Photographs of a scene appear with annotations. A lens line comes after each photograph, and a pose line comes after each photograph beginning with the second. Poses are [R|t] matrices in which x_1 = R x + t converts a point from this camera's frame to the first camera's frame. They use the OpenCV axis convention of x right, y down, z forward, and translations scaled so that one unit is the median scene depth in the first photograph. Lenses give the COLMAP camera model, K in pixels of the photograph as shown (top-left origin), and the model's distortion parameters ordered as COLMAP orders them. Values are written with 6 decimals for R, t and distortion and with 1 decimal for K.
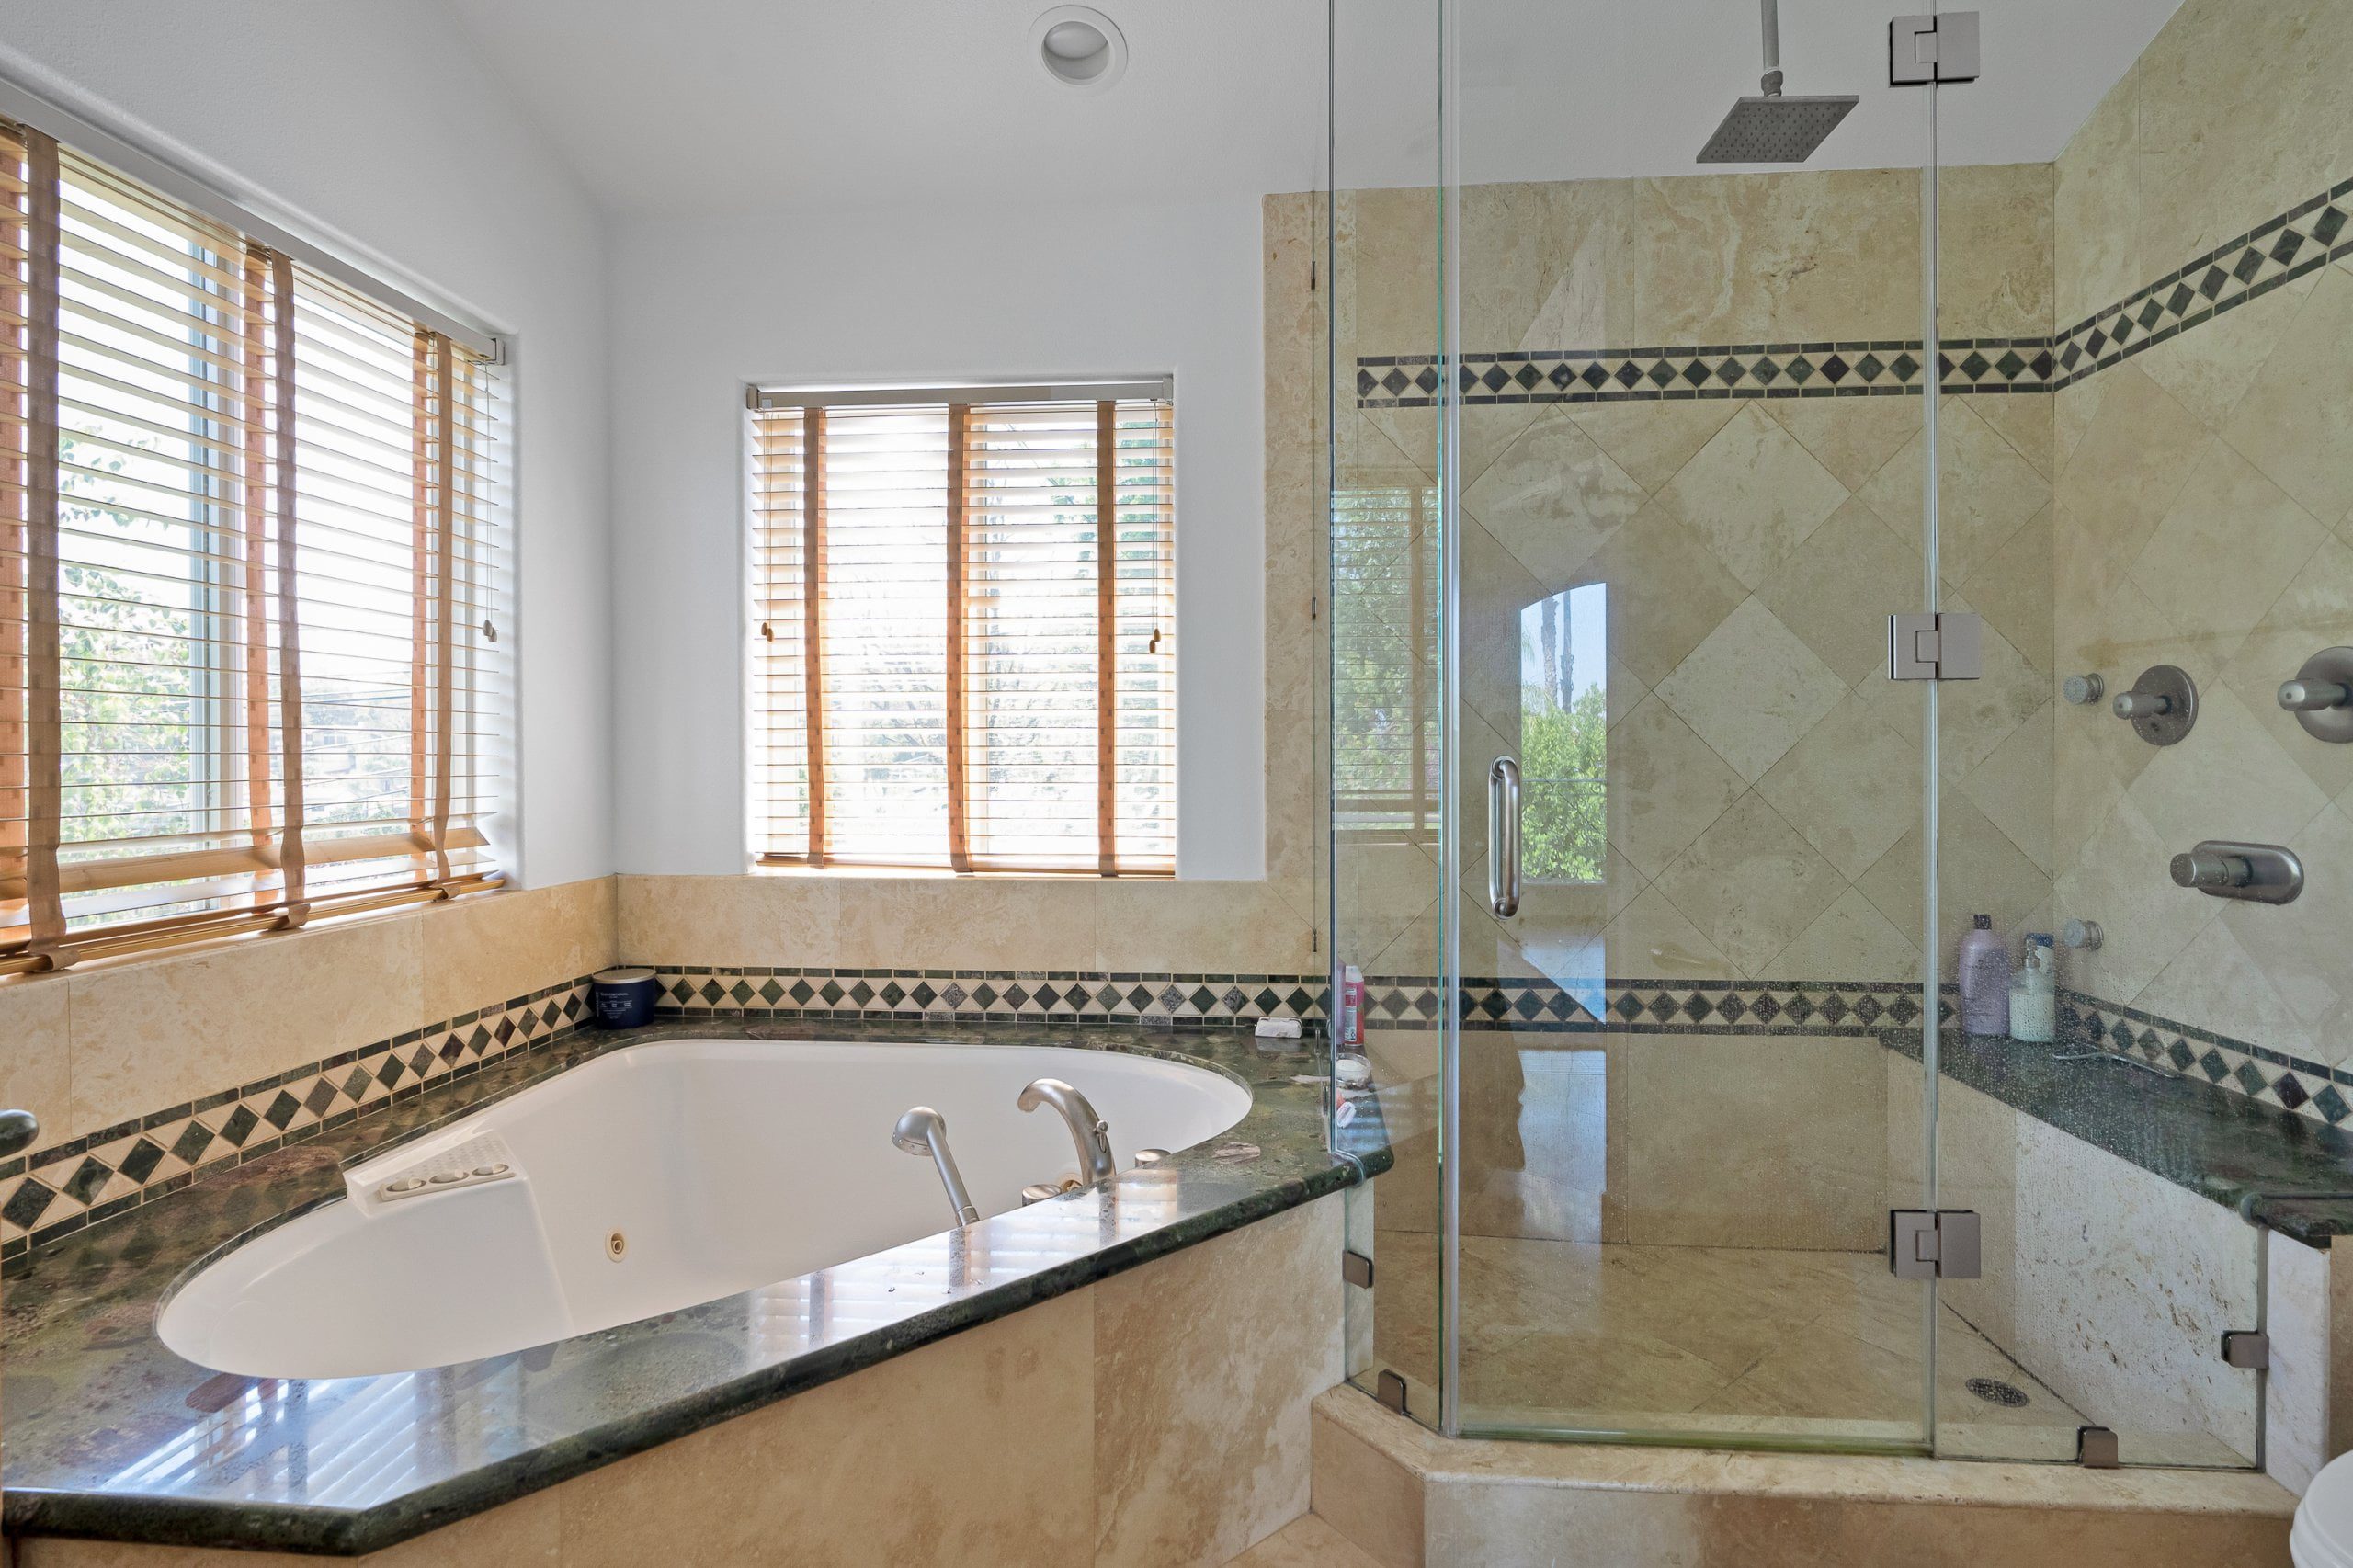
lens RADIAL K [[1093.6, 0, 1270.8], [0, 1093.6, 767.1], [0, 0, 1]] dist [-0.055425, 0.014884]
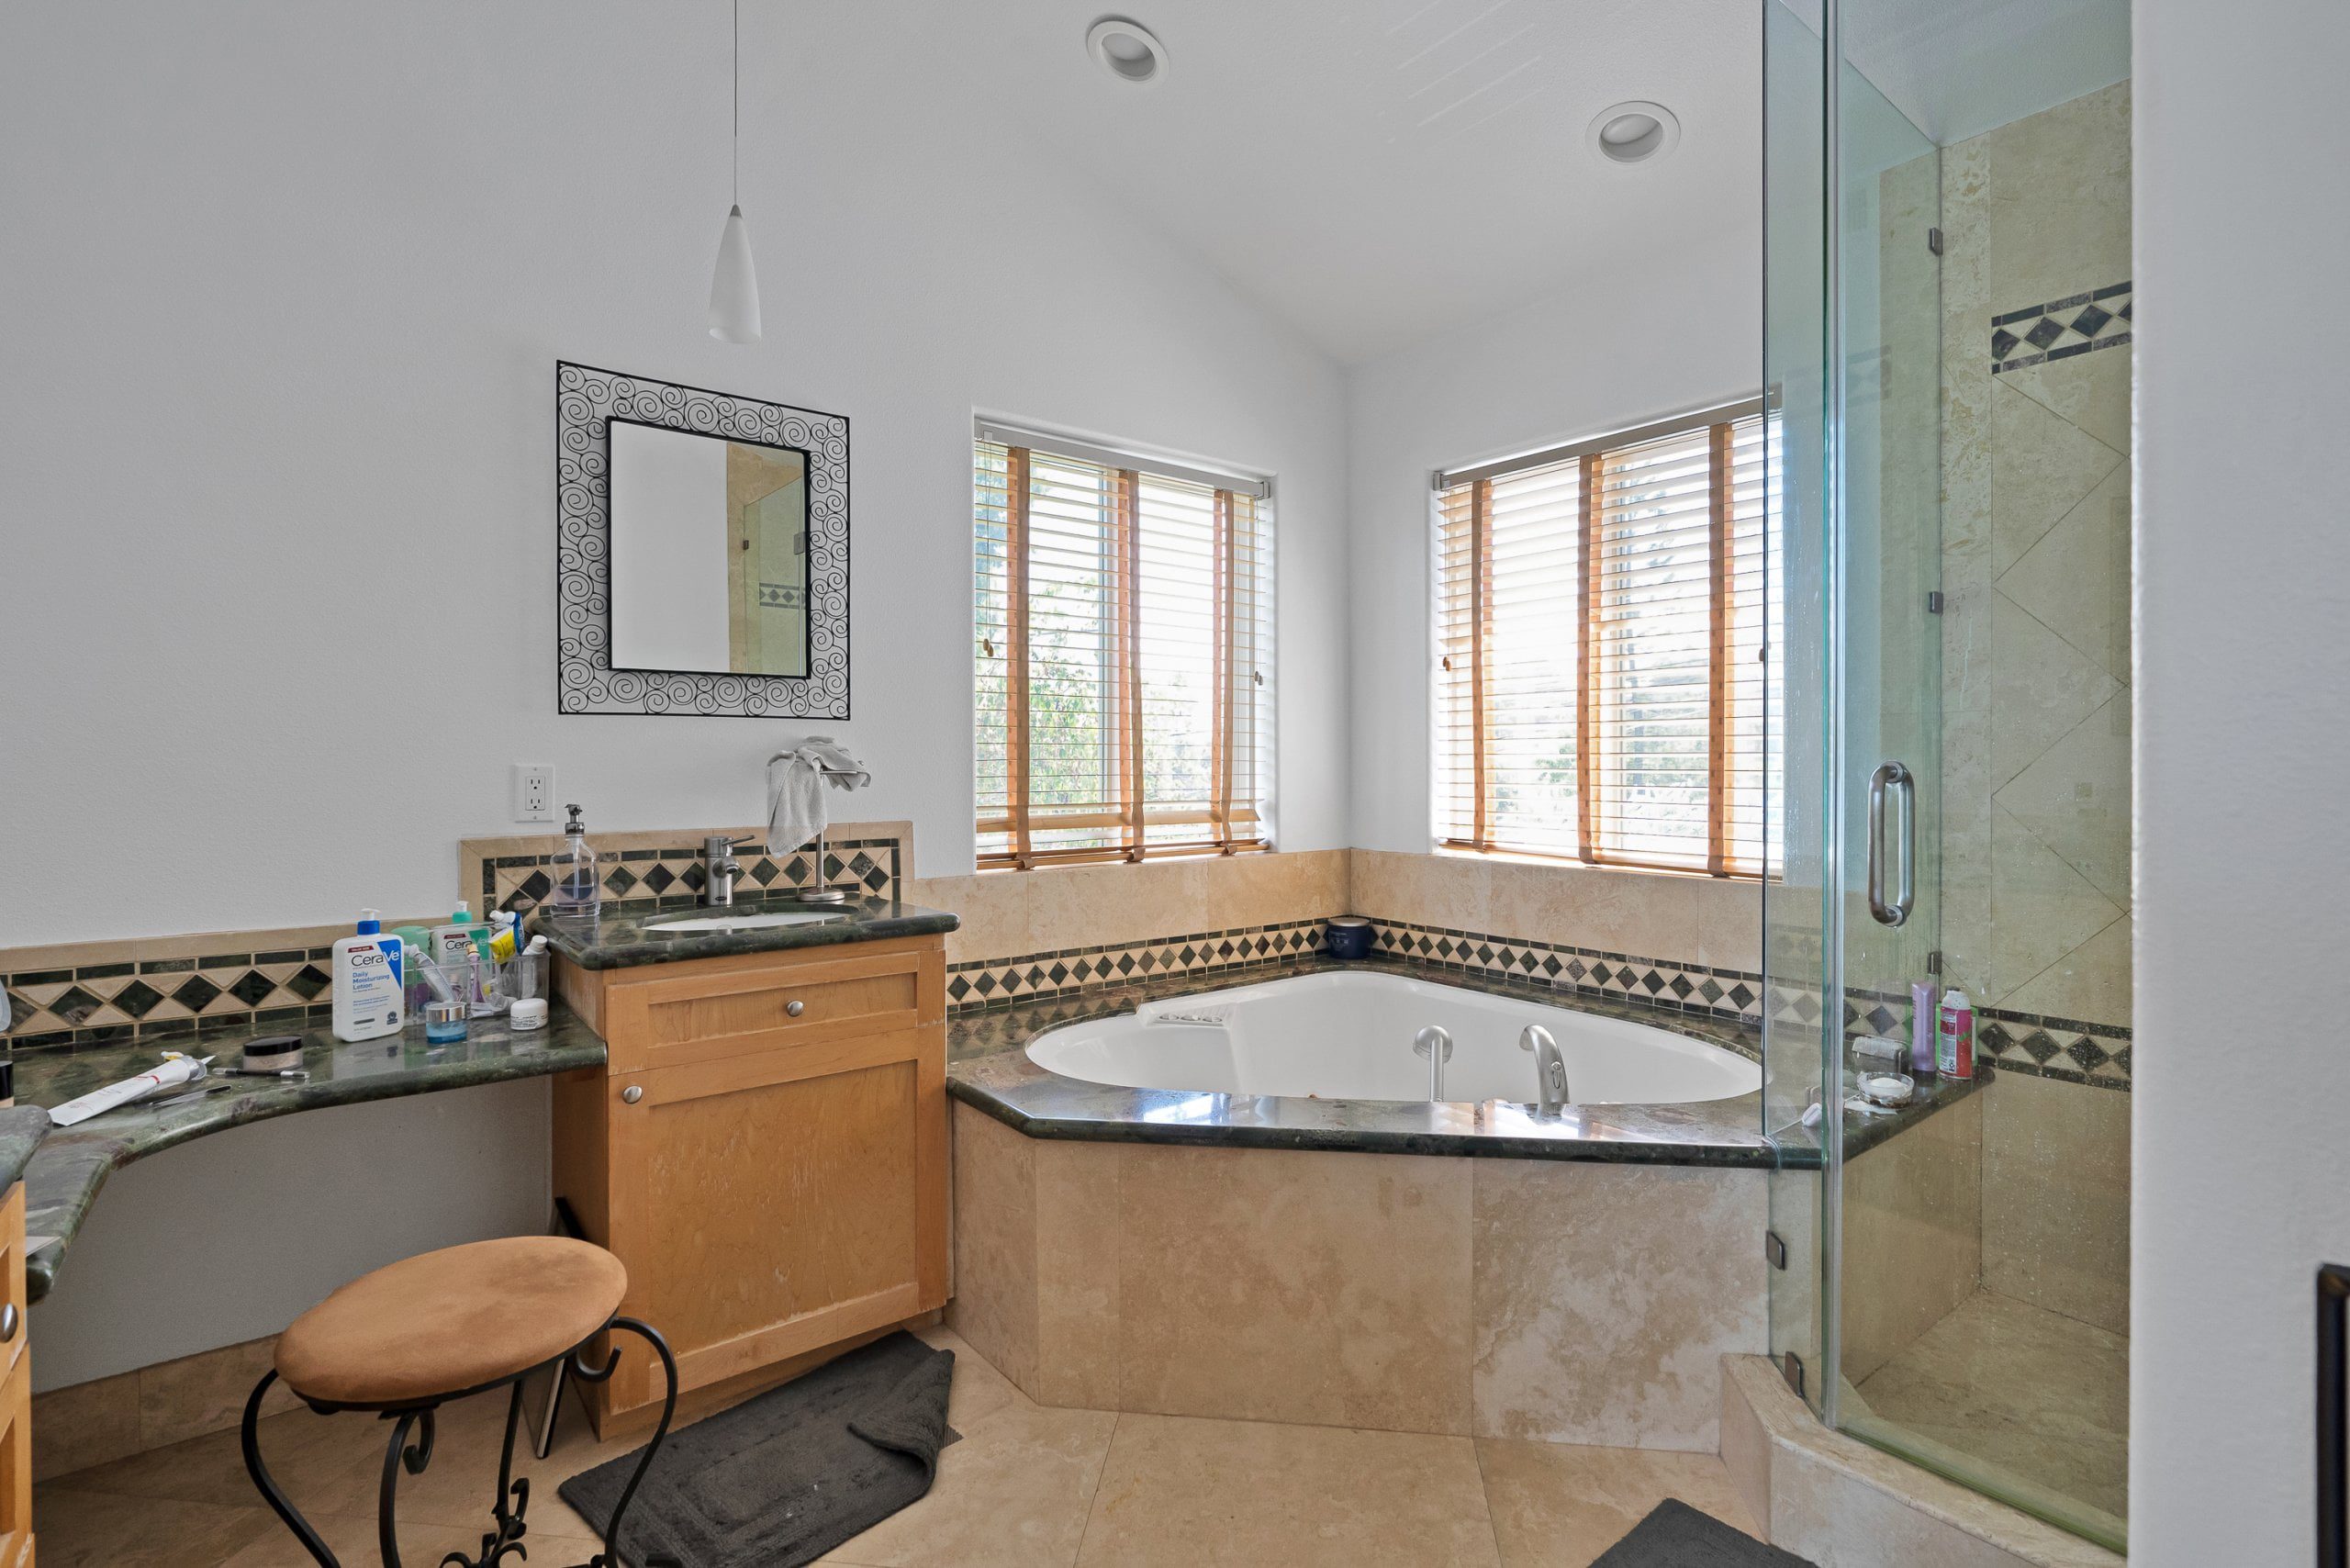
lens RADIAL K [[1092.2, 0, 1190.2], [0, 1092.2, 767.8], [0, 0, 1]] dist [-0.055425, 0.014884]
pose [[0.658659, 0.005643, -0.752420, 0.350345], [-0.008662, 0.999962, -0.000084, -0.000204], [0.752392, 0.006573, 0.658683, -0.081869]]
